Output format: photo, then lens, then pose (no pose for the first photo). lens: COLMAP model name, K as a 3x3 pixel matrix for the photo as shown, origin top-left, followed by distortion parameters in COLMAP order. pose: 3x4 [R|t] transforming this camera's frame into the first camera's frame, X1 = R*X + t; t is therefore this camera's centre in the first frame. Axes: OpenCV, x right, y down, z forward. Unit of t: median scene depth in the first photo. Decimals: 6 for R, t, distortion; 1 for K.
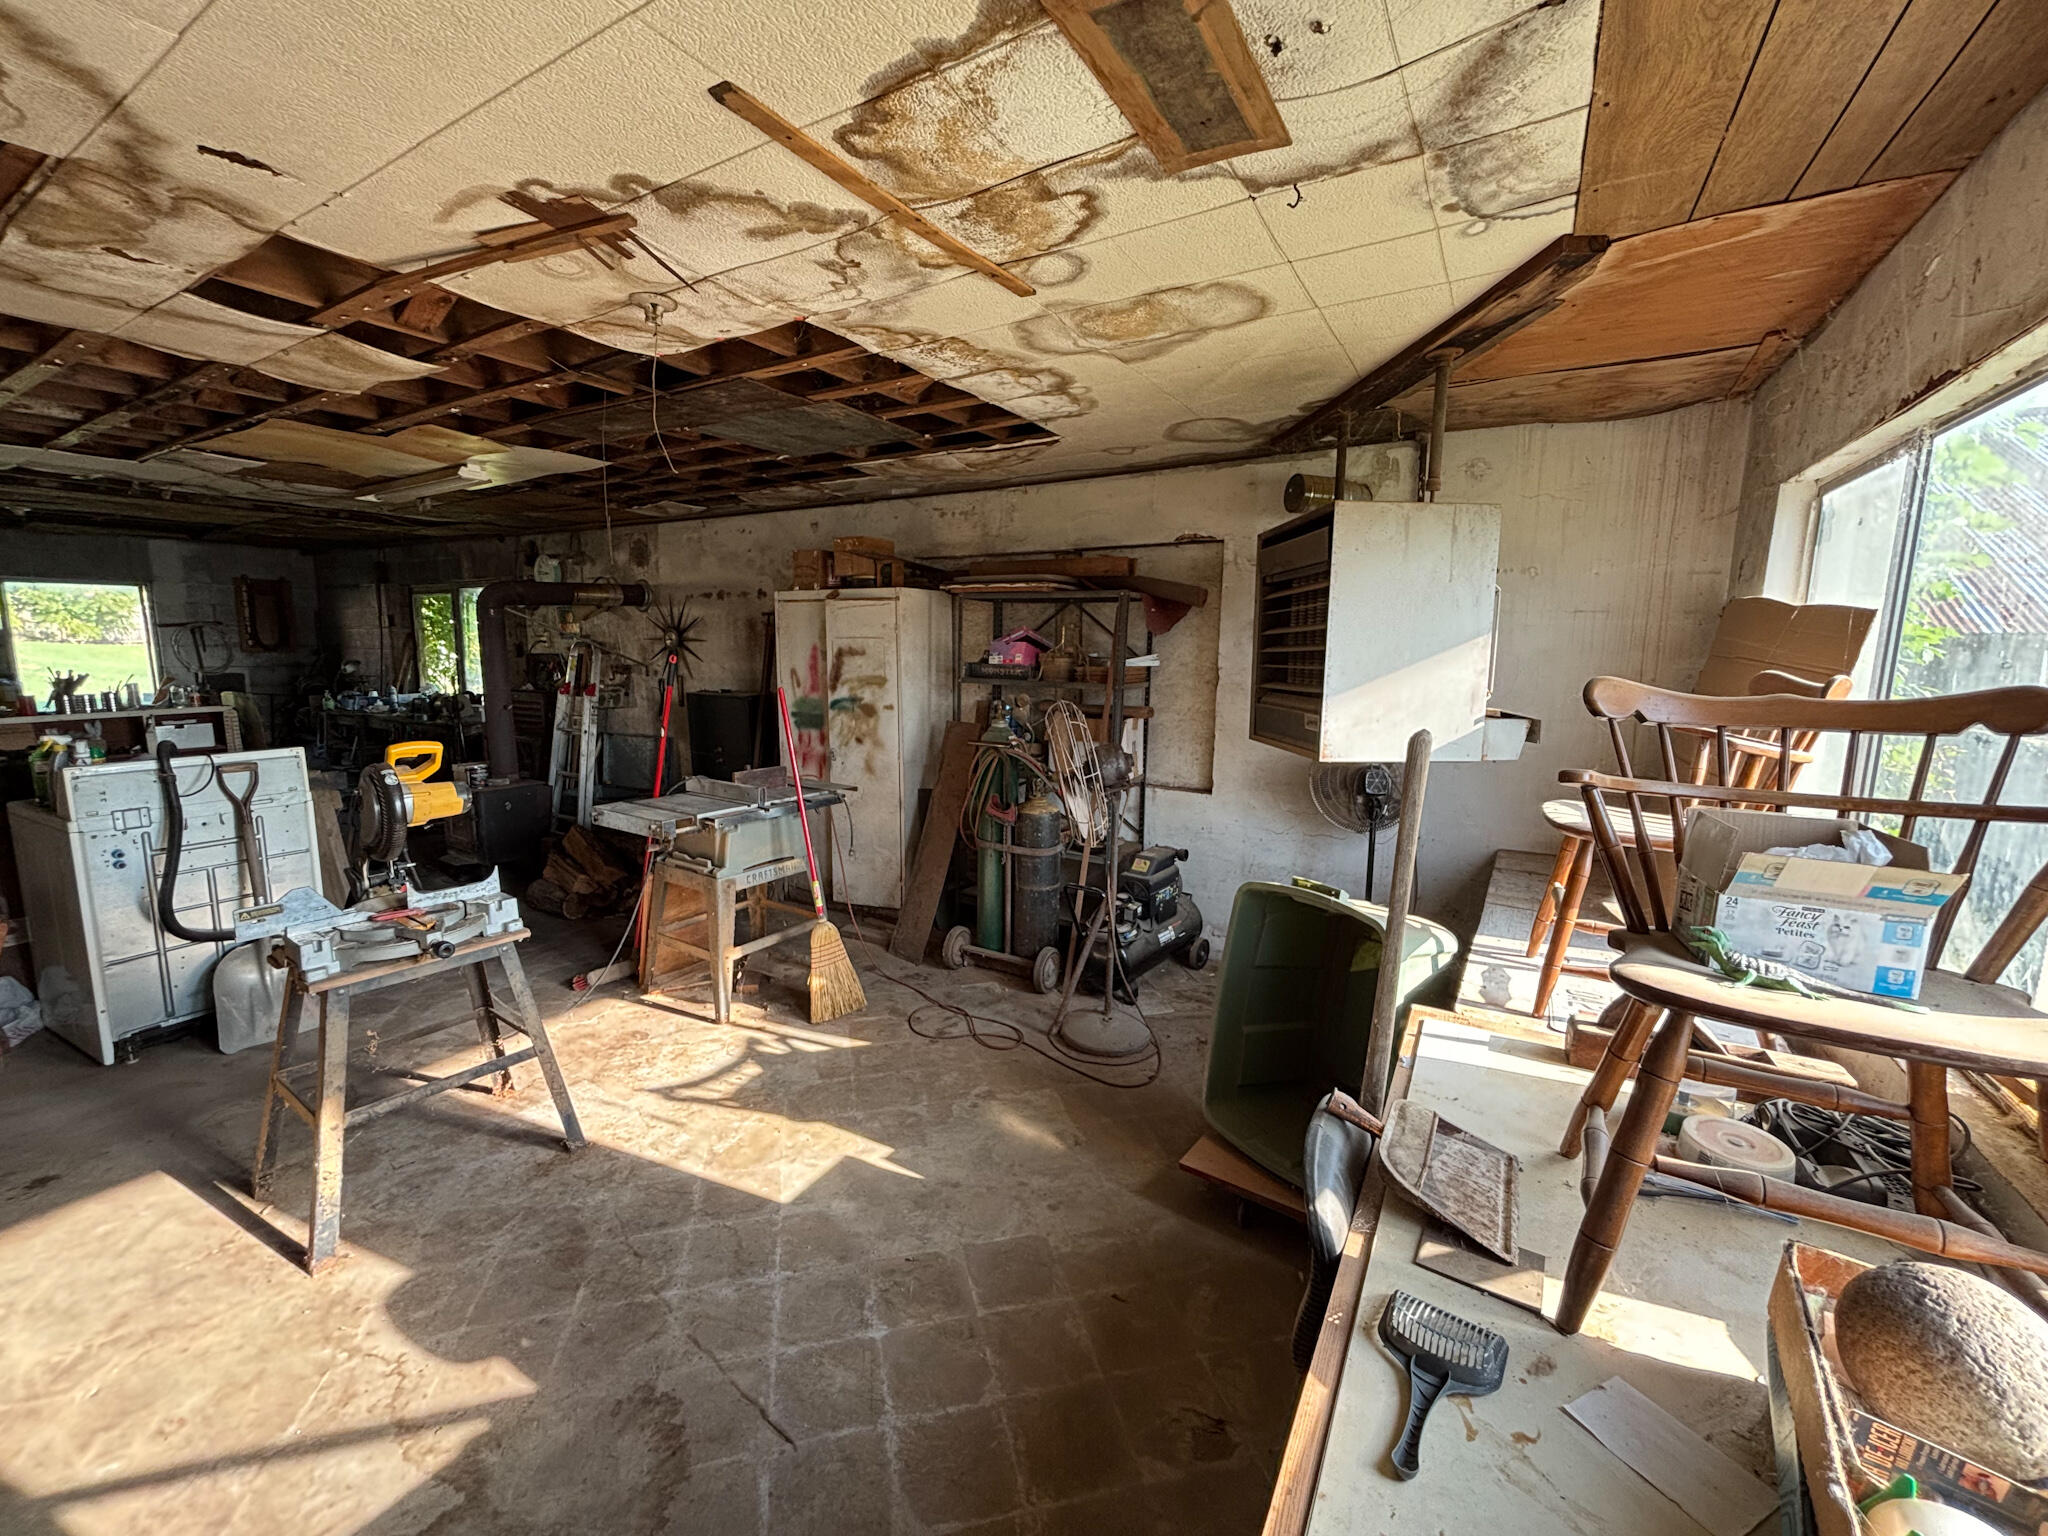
lens RADIAL K [[827.8, 0, 1013.2], [0, 827.8, 765.1], [0, 0, 1]] dist [-0.002580, 0.000306]
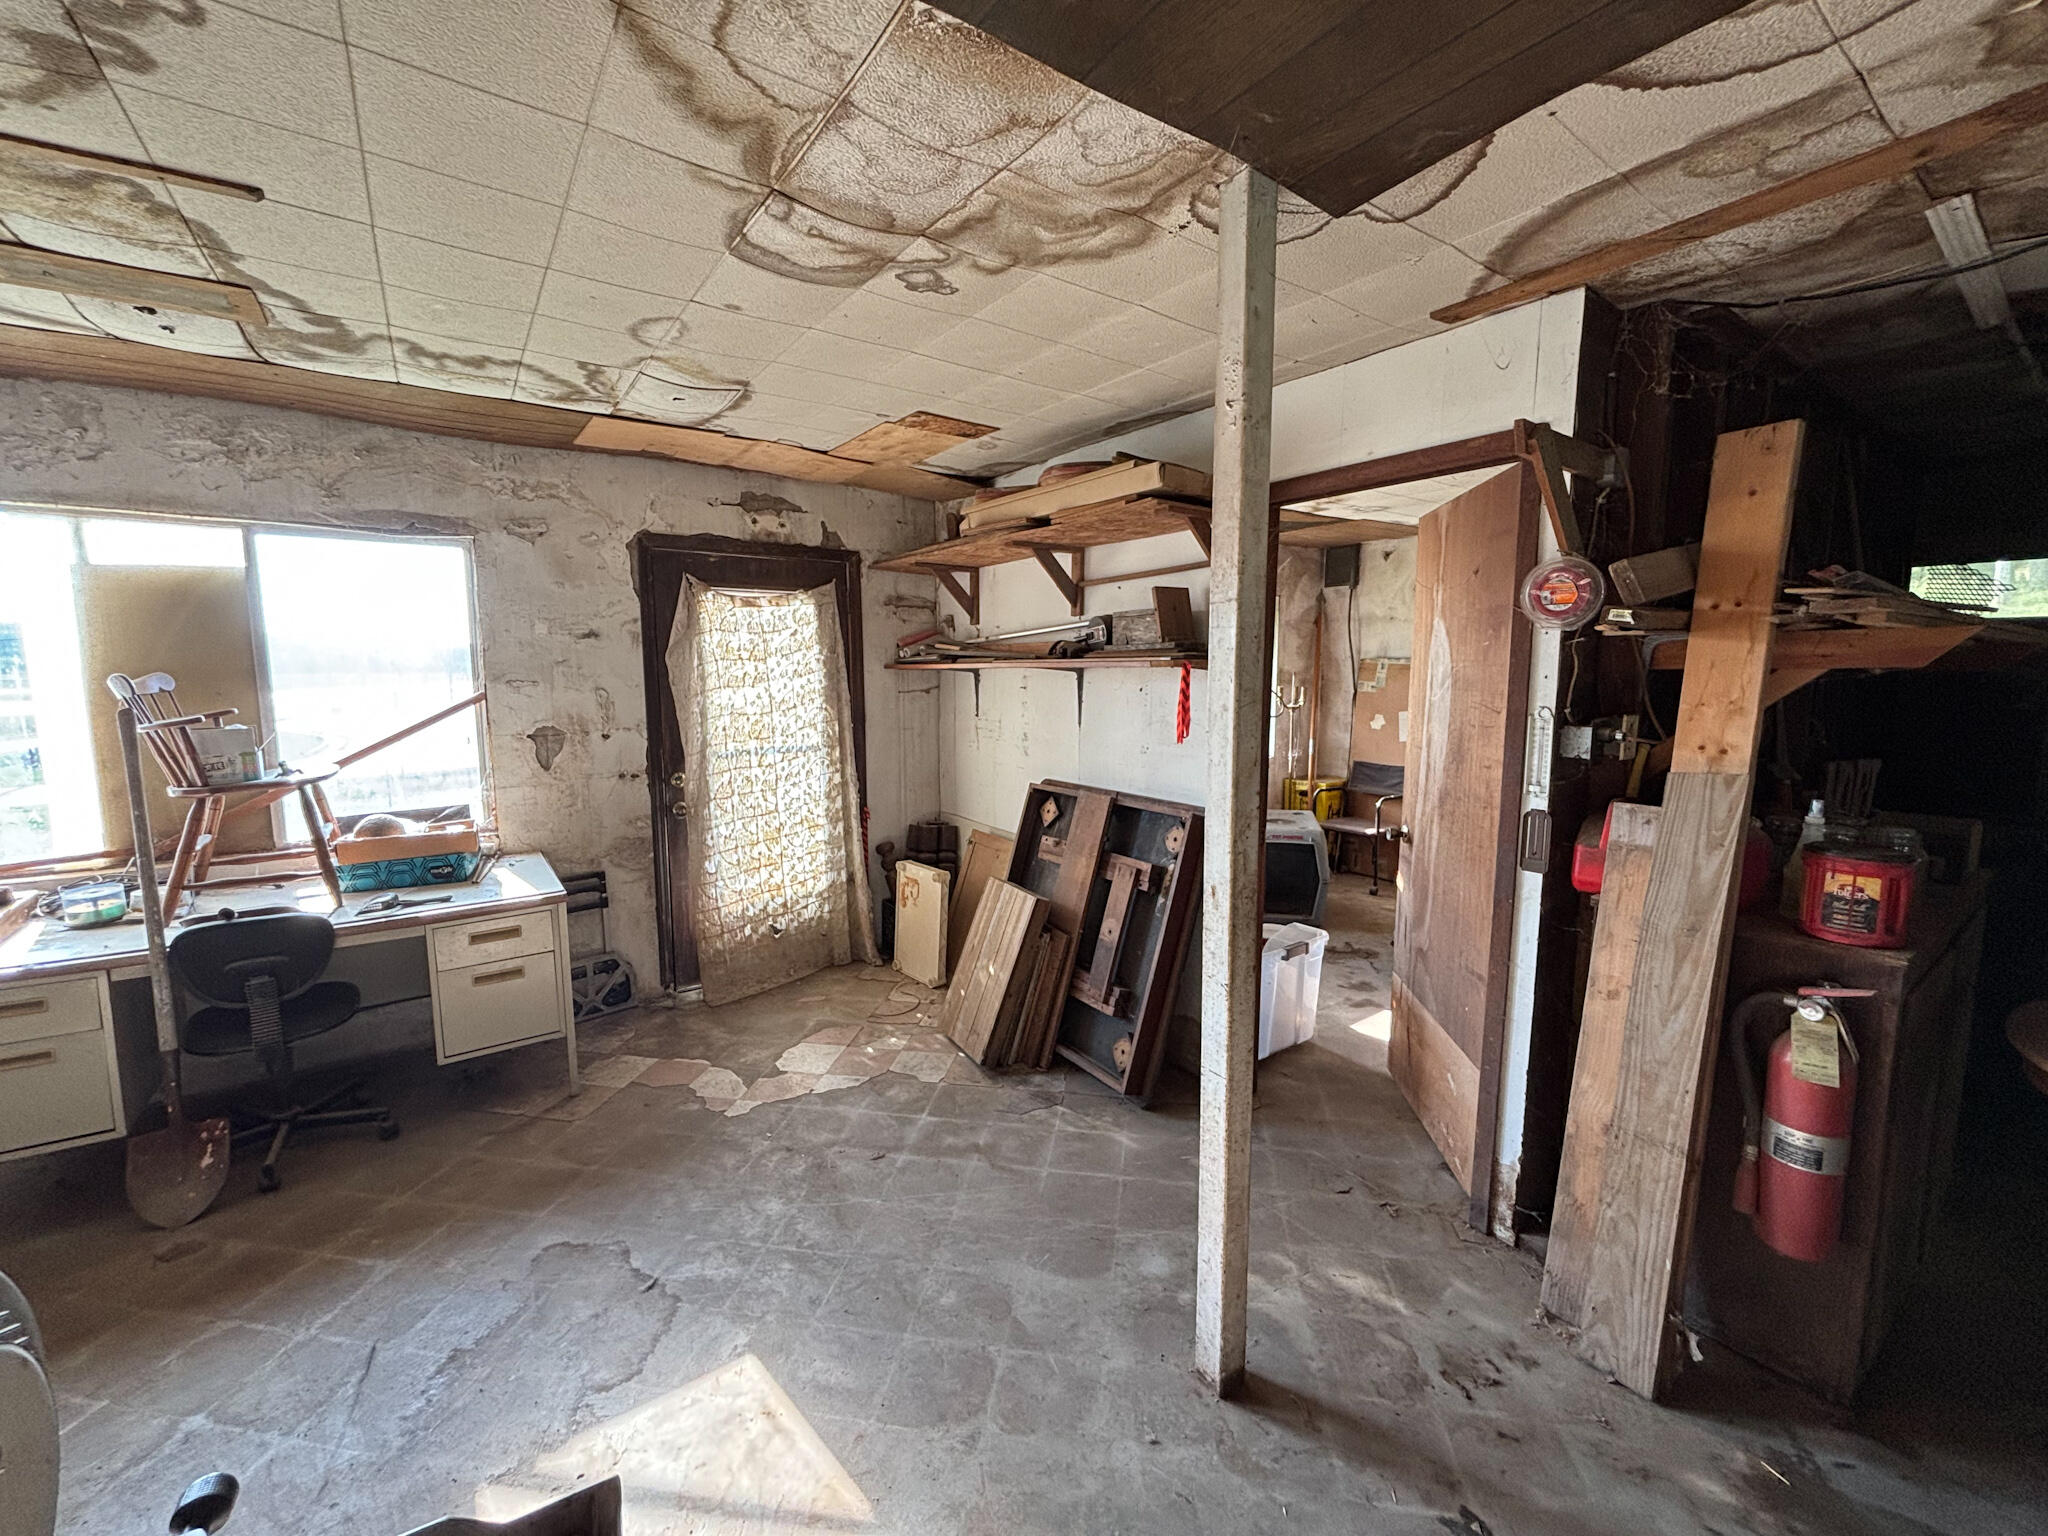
lens RADIAL K [[827.8, 0, 1013.2], [0, 827.8, 765.1], [0, 0, 1]] dist [-0.002580, 0.000306]
pose [[-0.911614, -0.056420, 0.407157, -1.669782], [0.052852, 0.966224, 0.252225, -0.229982], [-0.407635, 0.251451, -0.877842, 1.604298]]
